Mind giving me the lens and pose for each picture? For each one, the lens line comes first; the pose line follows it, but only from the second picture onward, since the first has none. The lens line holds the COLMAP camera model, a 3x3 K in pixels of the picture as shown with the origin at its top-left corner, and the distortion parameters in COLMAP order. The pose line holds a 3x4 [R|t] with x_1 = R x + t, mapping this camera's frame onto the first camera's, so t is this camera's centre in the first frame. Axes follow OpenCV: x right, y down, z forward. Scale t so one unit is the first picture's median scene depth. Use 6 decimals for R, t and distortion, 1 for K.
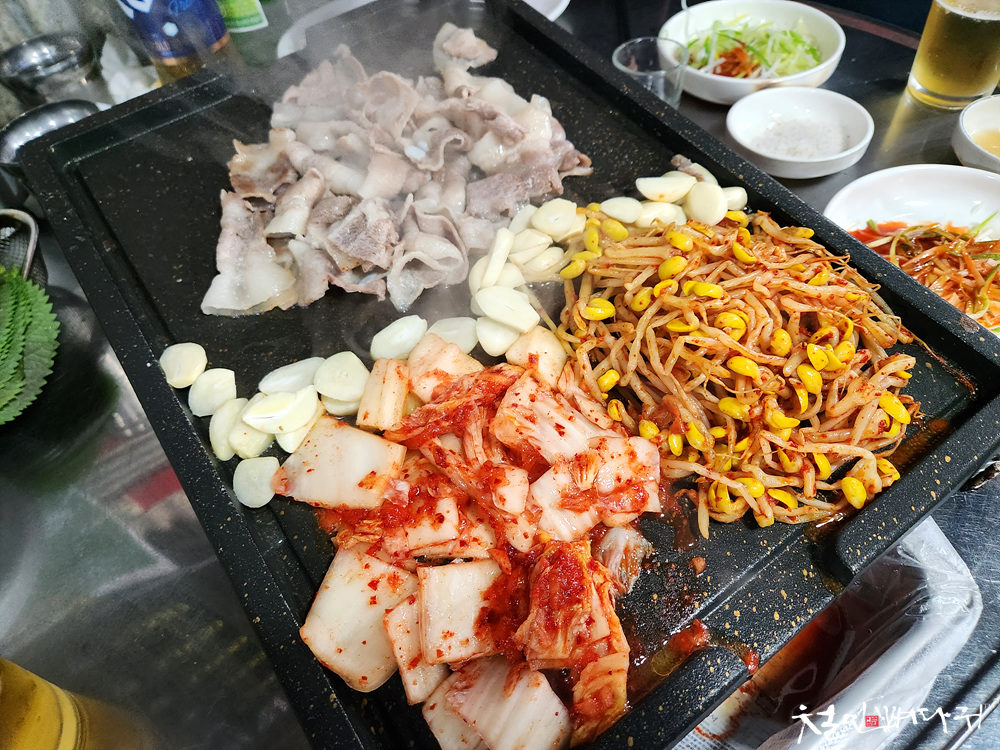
lens RADIAL K [[668.7, 0, 498.9], [0, 668.7, 372.4], [0, 0, 1]] dist [0.025267, -0.015524]
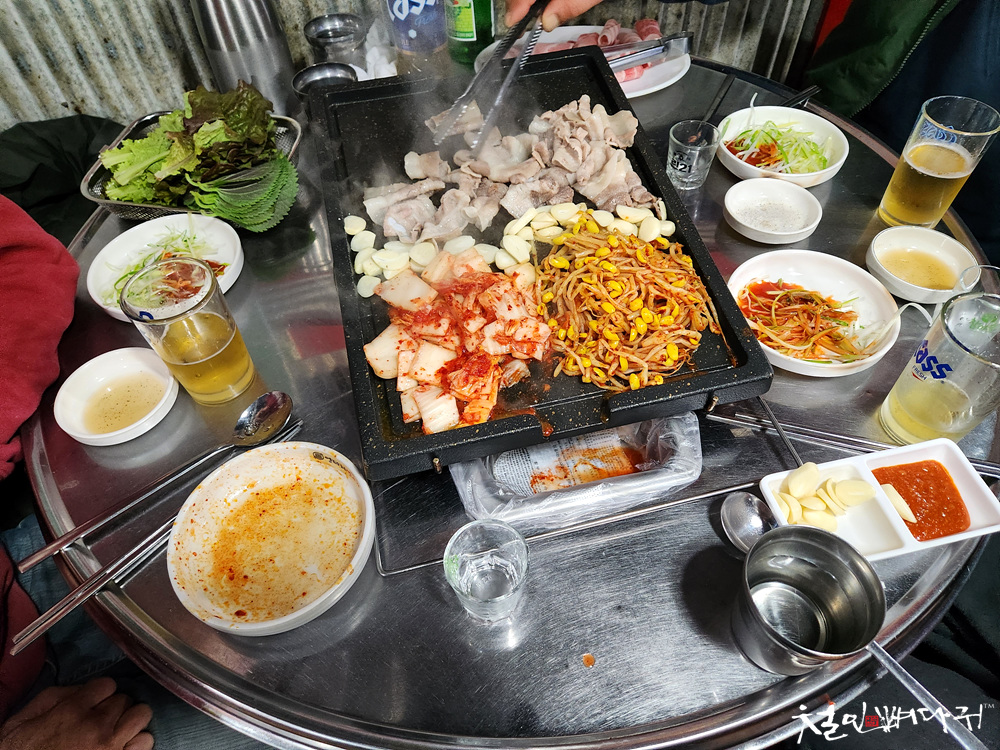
lens RADIAL K [[668.7, 0, 501.0], [0, 668.7, 378.2], [0, 0, 1]] dist [0.025267, -0.015524]
pose [[0.925491, 0.337040, -0.172832, 0.474400], [-0.332621, 0.941466, 0.054816, 0.179346], [0.181190, 0.006756, 0.983425, -0.964422]]
